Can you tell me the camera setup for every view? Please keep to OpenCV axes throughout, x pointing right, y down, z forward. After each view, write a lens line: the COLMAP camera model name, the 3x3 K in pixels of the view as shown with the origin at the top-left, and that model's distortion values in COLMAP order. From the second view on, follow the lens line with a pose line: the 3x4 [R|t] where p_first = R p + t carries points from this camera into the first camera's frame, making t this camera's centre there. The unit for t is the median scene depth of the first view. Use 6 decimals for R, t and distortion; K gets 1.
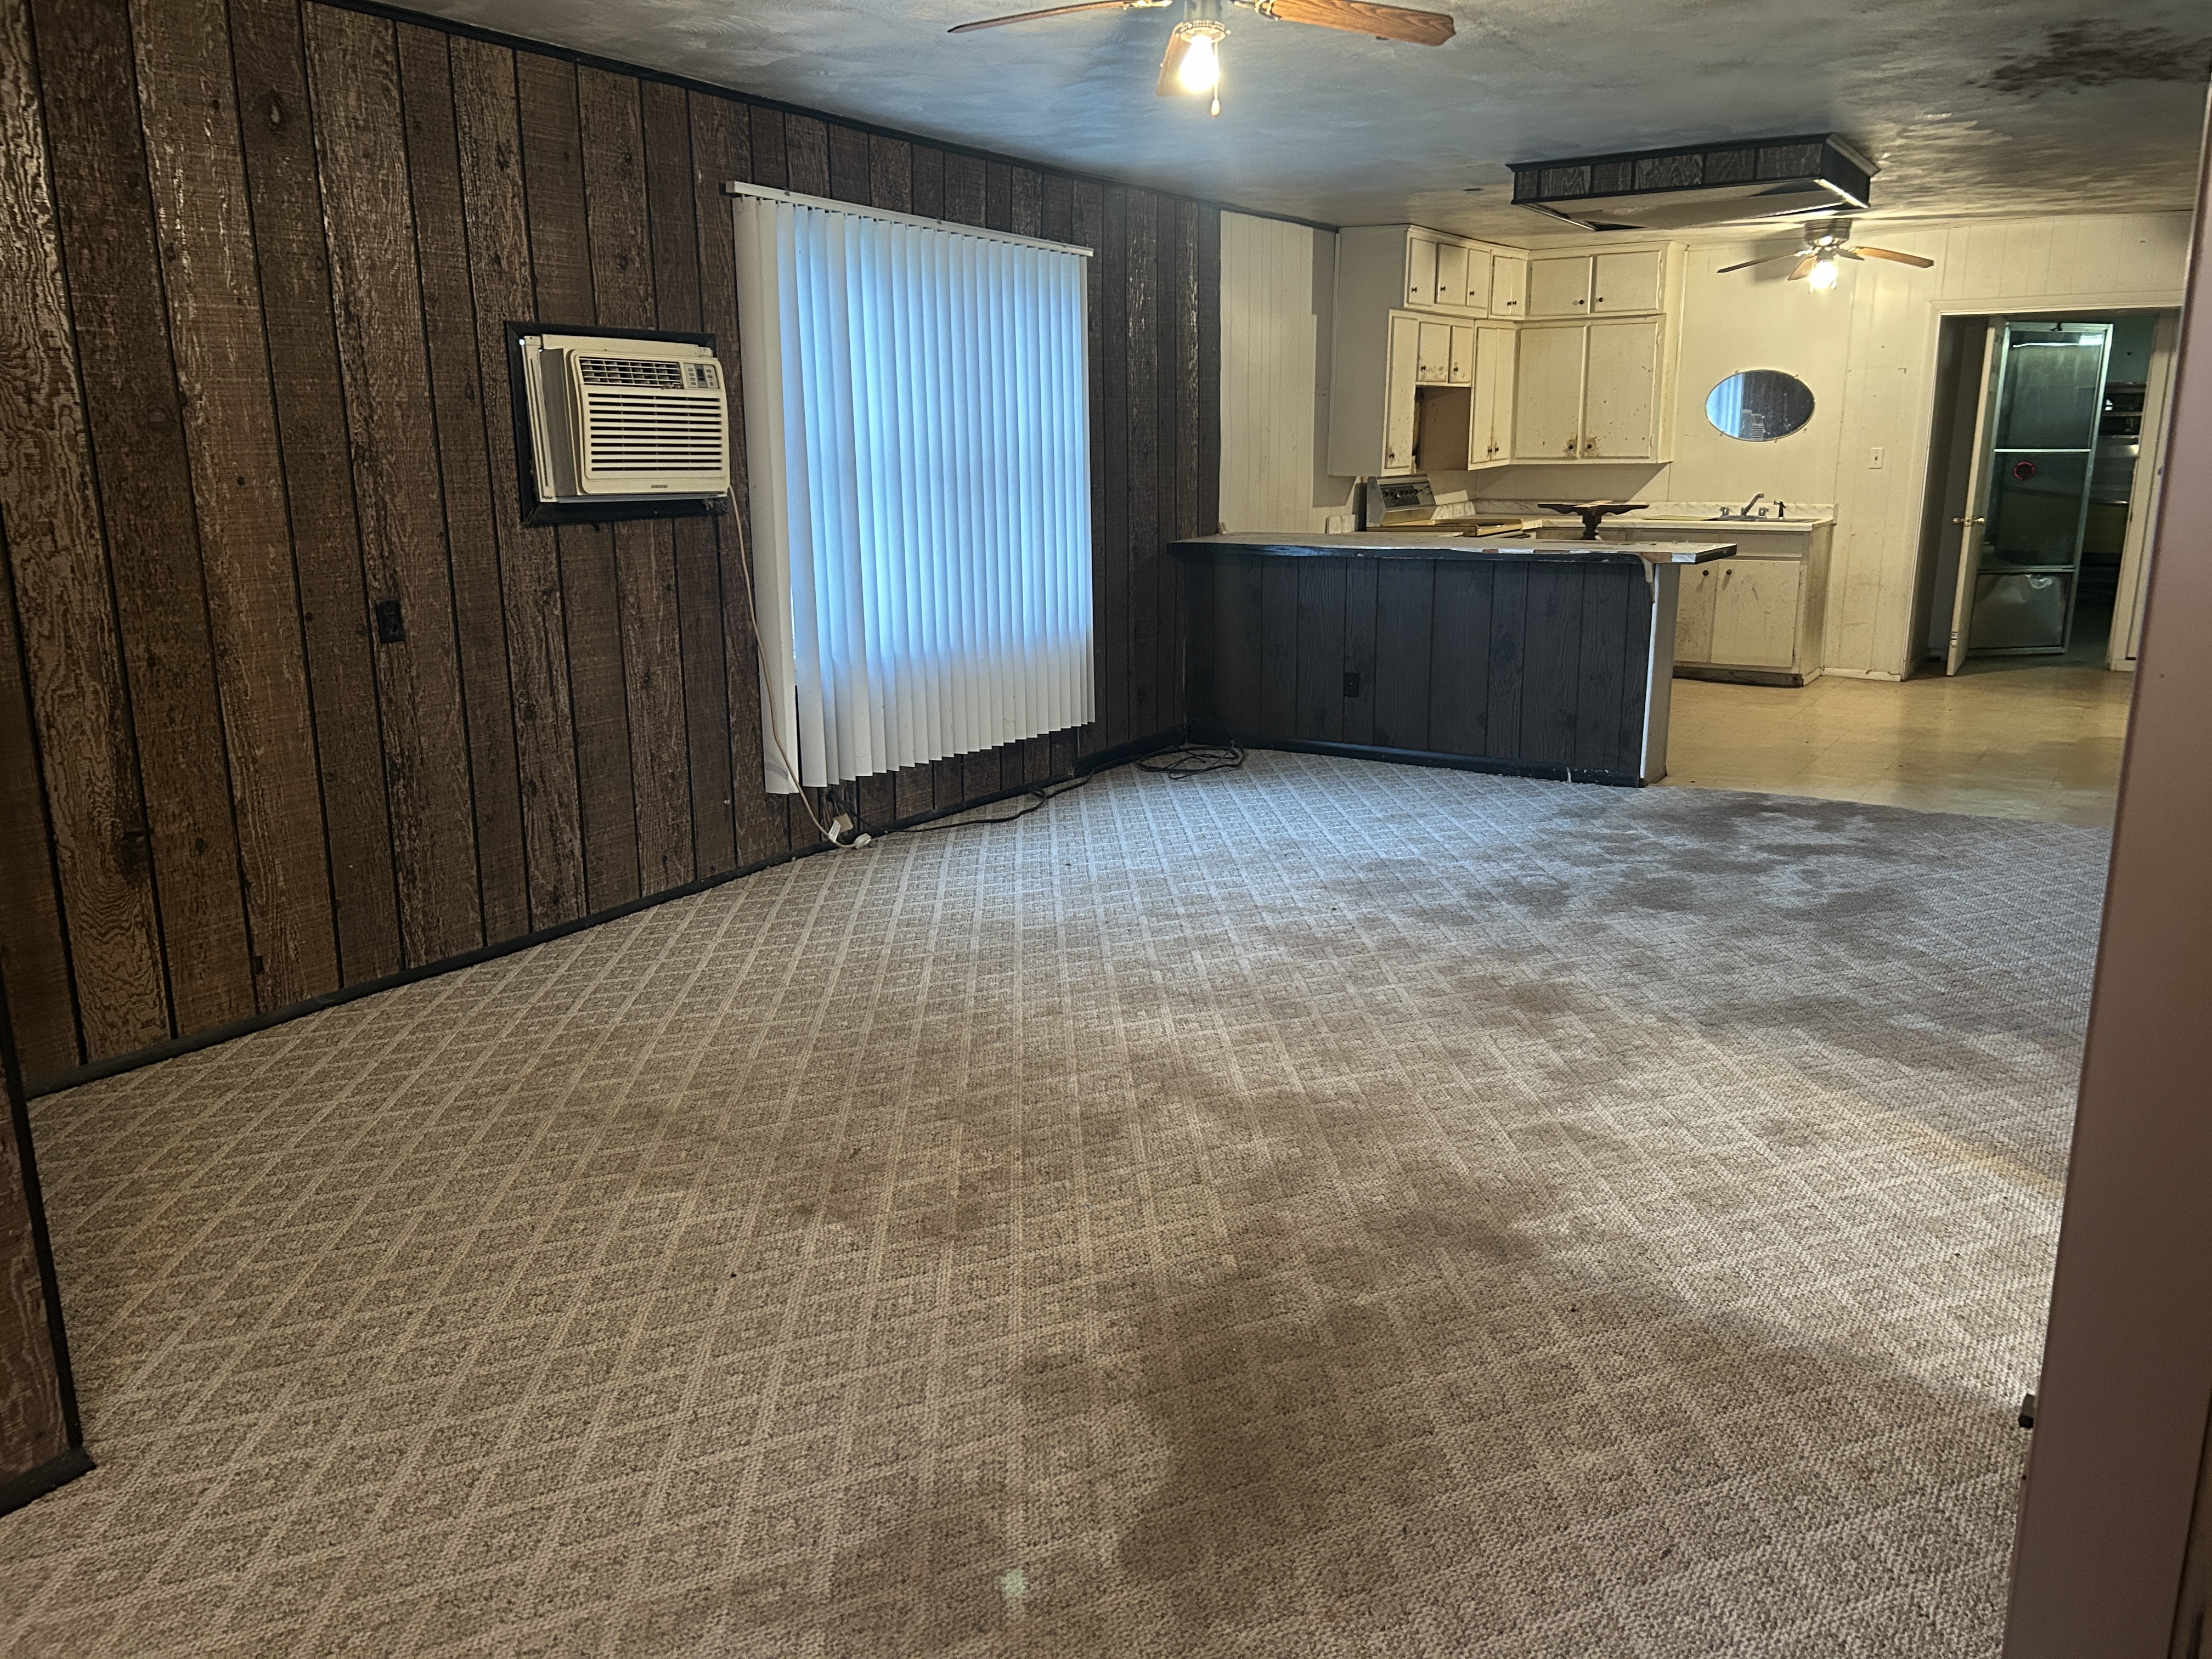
lens RADIAL K [[1664.7, 0, 1115.0], [0, 1664.7, 820.2], [0, 0, 1]] dist [0.060112, -0.066388]
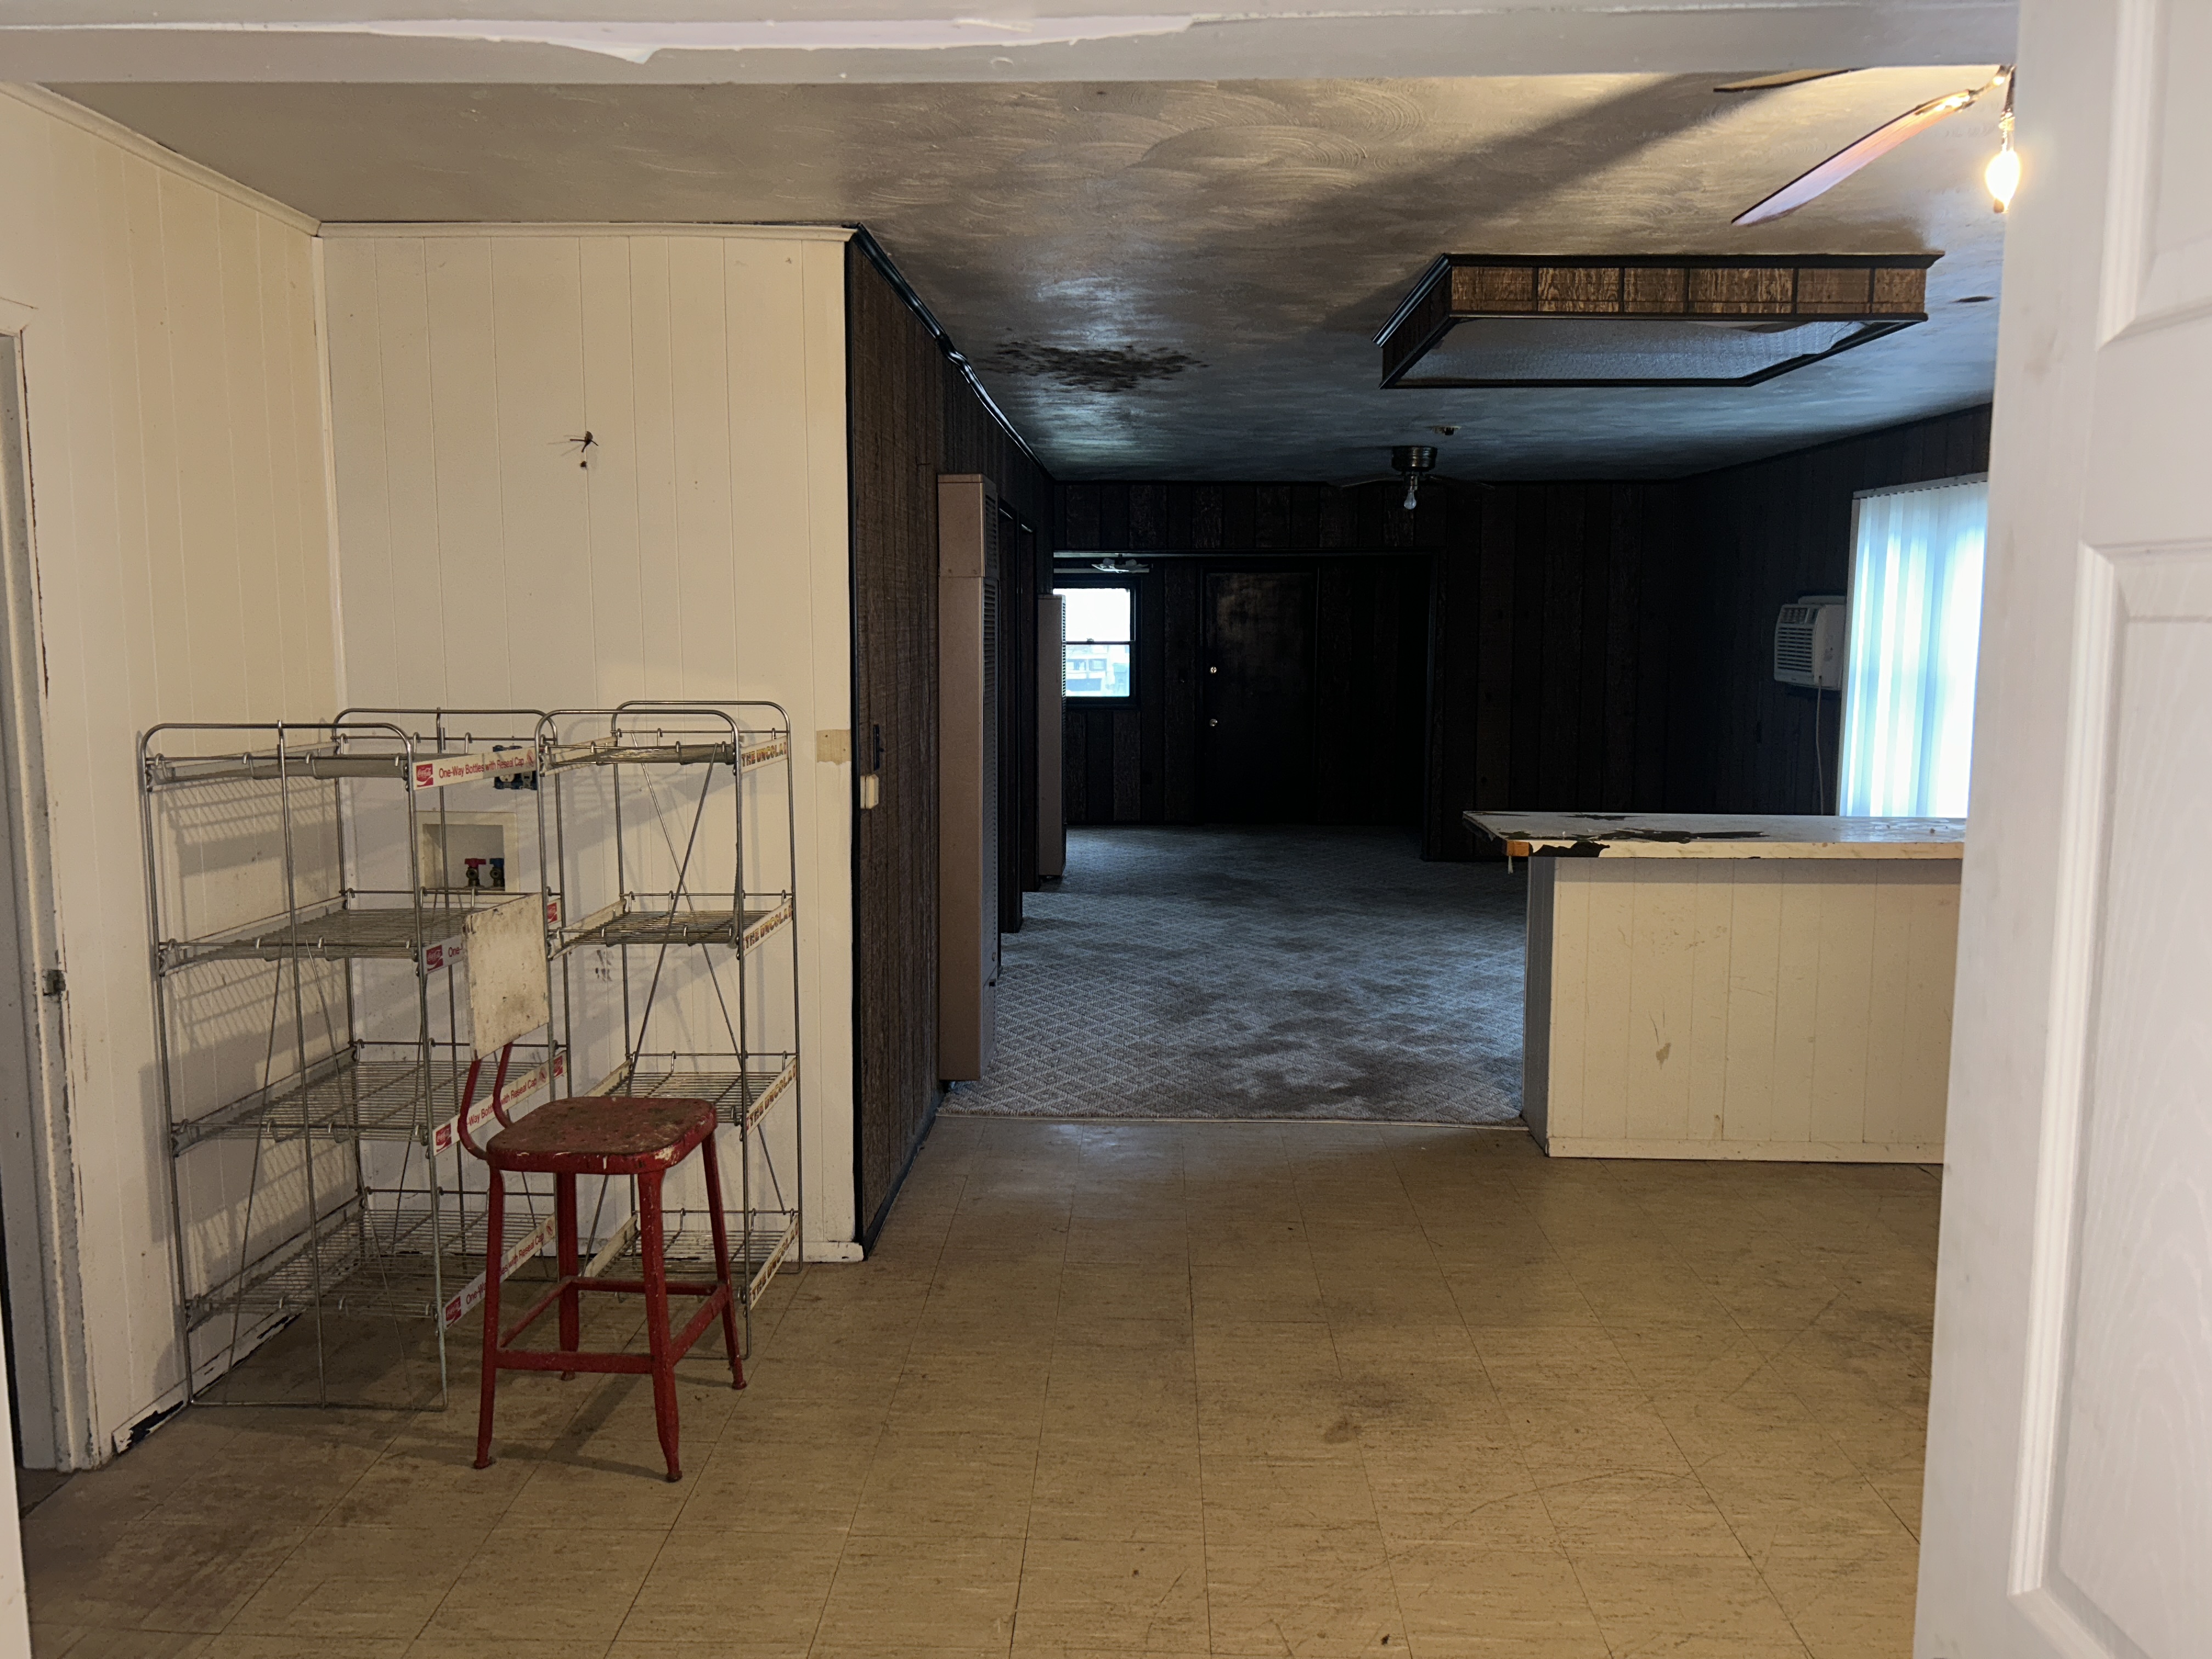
lens RADIAL K [[1664.7, 0, 1087.4], [0, 1664.7, 829.9], [0, 0, 1]] dist [0.060112, -0.066388]
pose [[-0.865385, 0.067027, -0.496604, 0.986870], [-0.110364, 0.941187, 0.319354, -0.423225], [0.488803, 0.331172, -0.807092, 1.686176]]
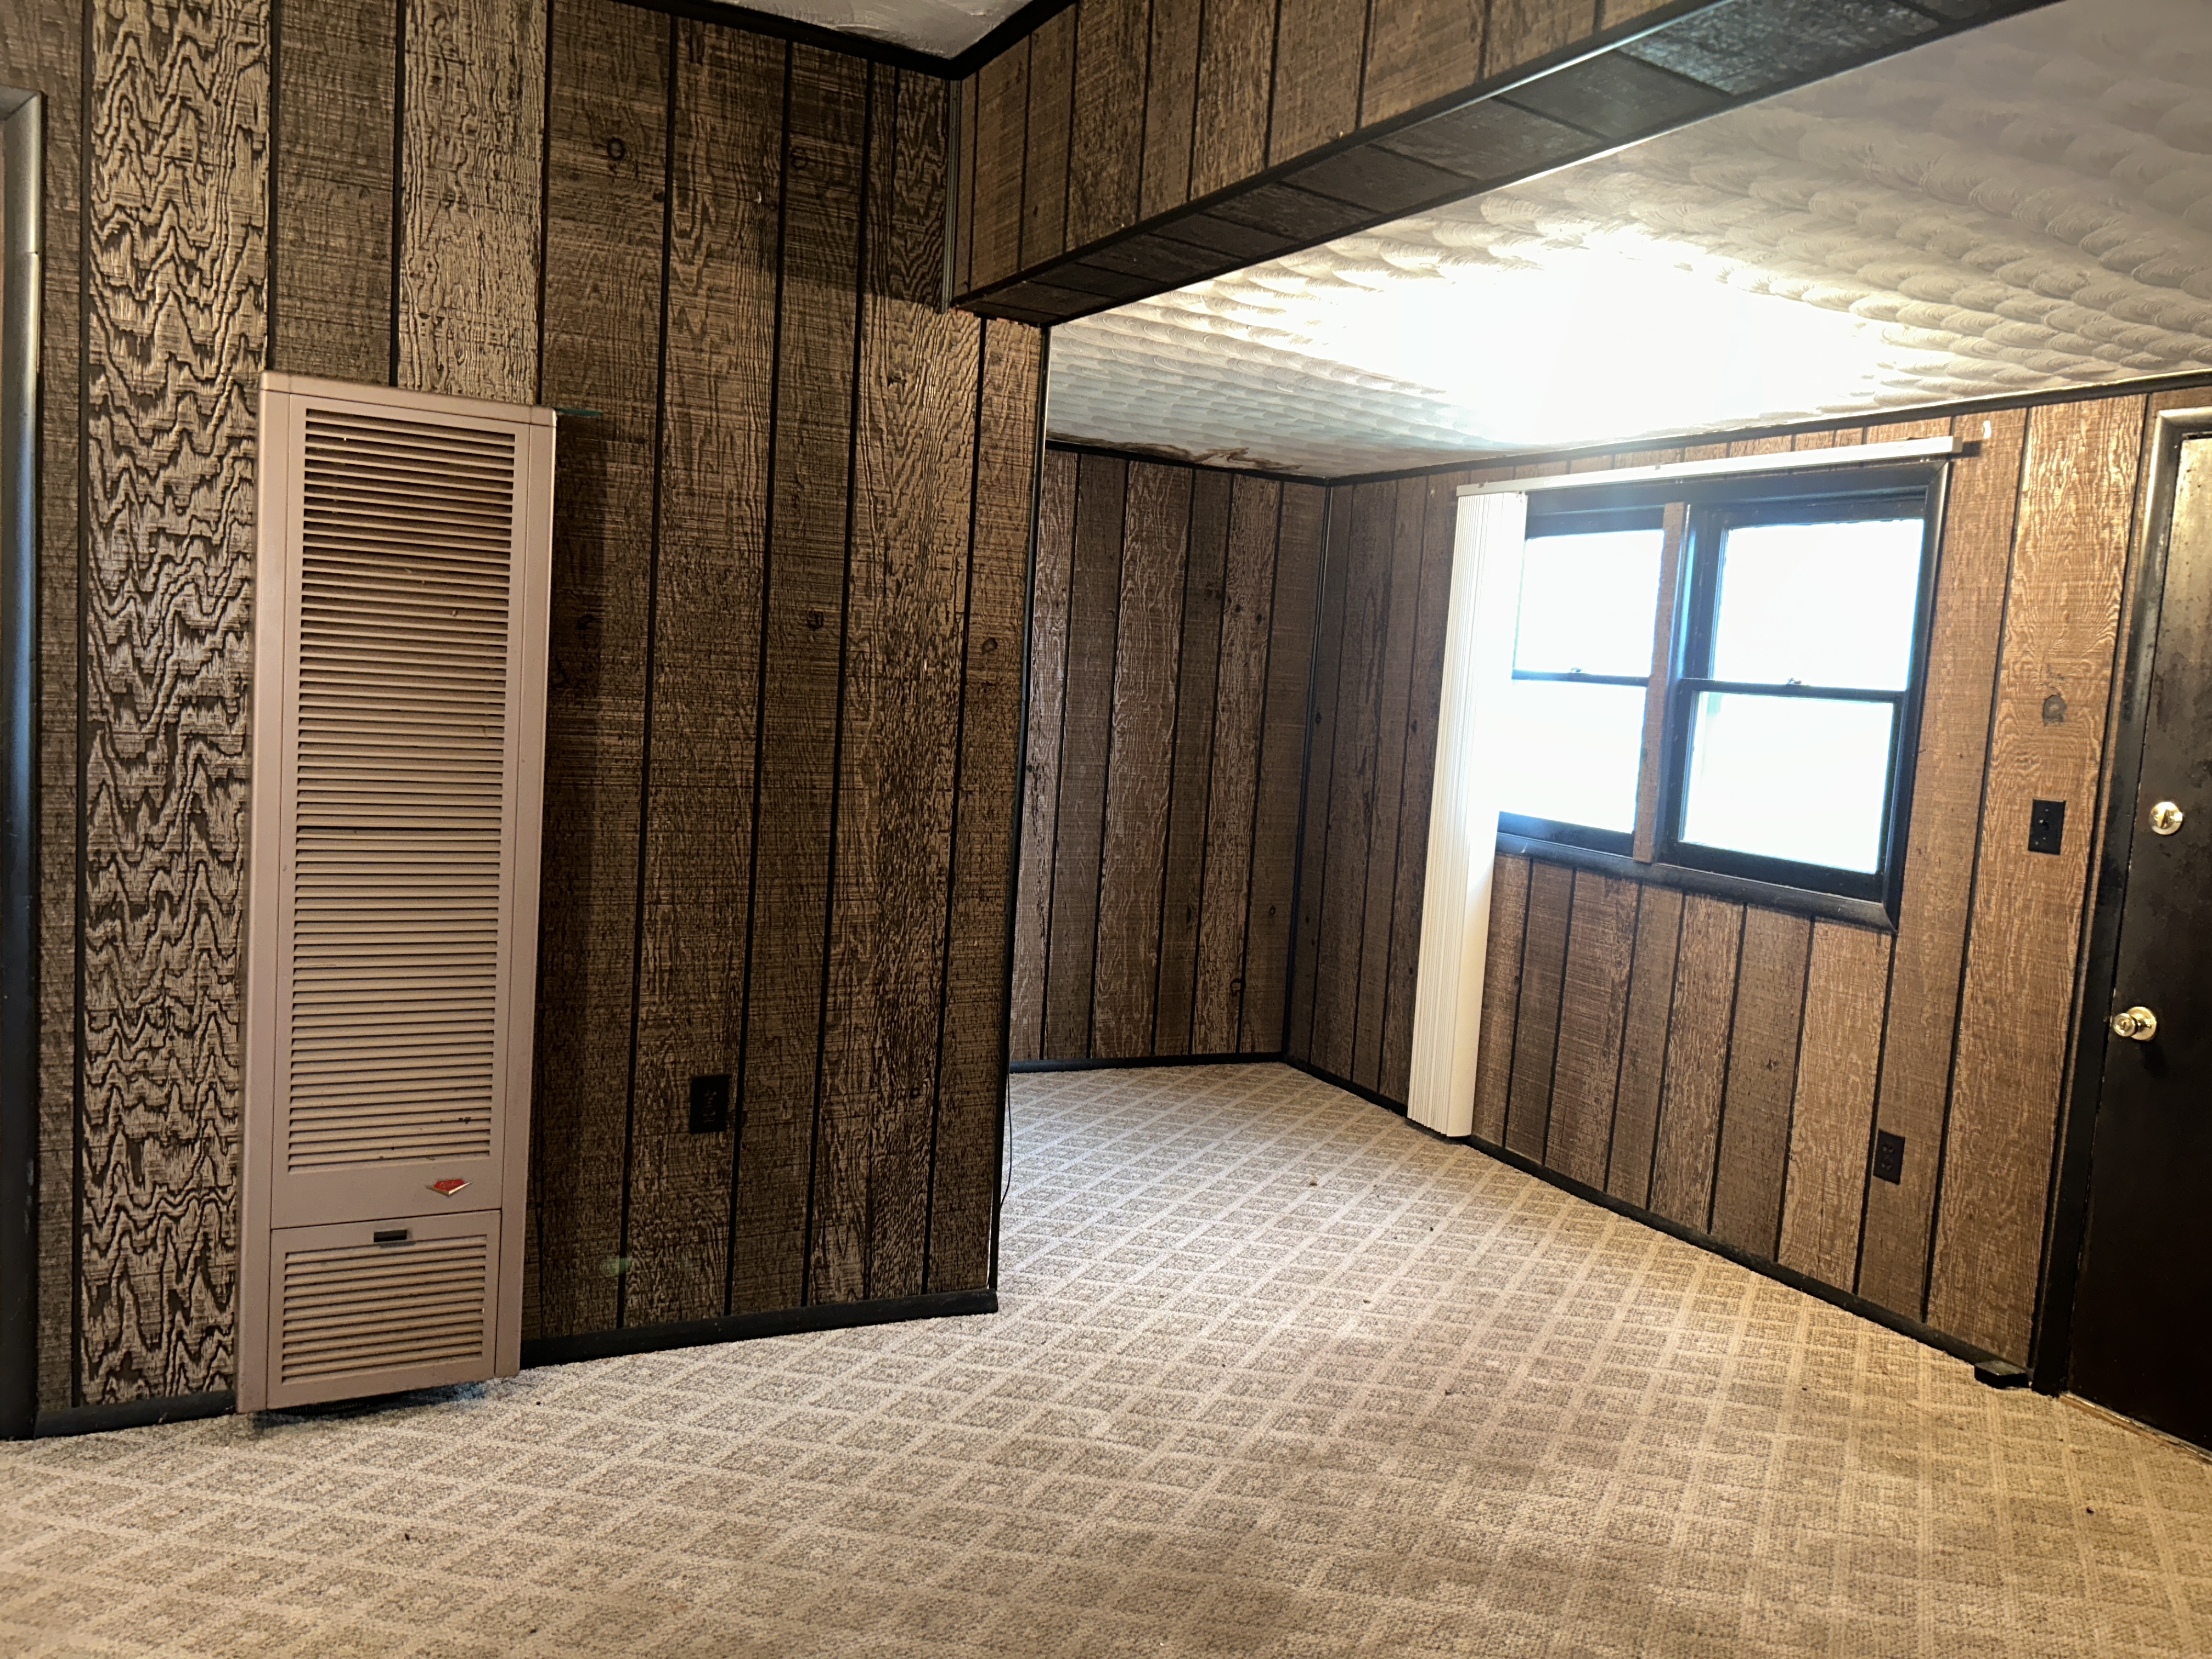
lens RADIAL K [[1664.7, 0, 1101.8], [0, 1664.7, 833.1], [0, 0, 1]] dist [0.060112, -0.066388]
pose [[-0.864999, -0.101414, 0.491418, -0.216977], [0.057169, 0.953067, 0.297314, -0.125812], [-0.498506, 0.285270, -0.818604, 0.576302]]
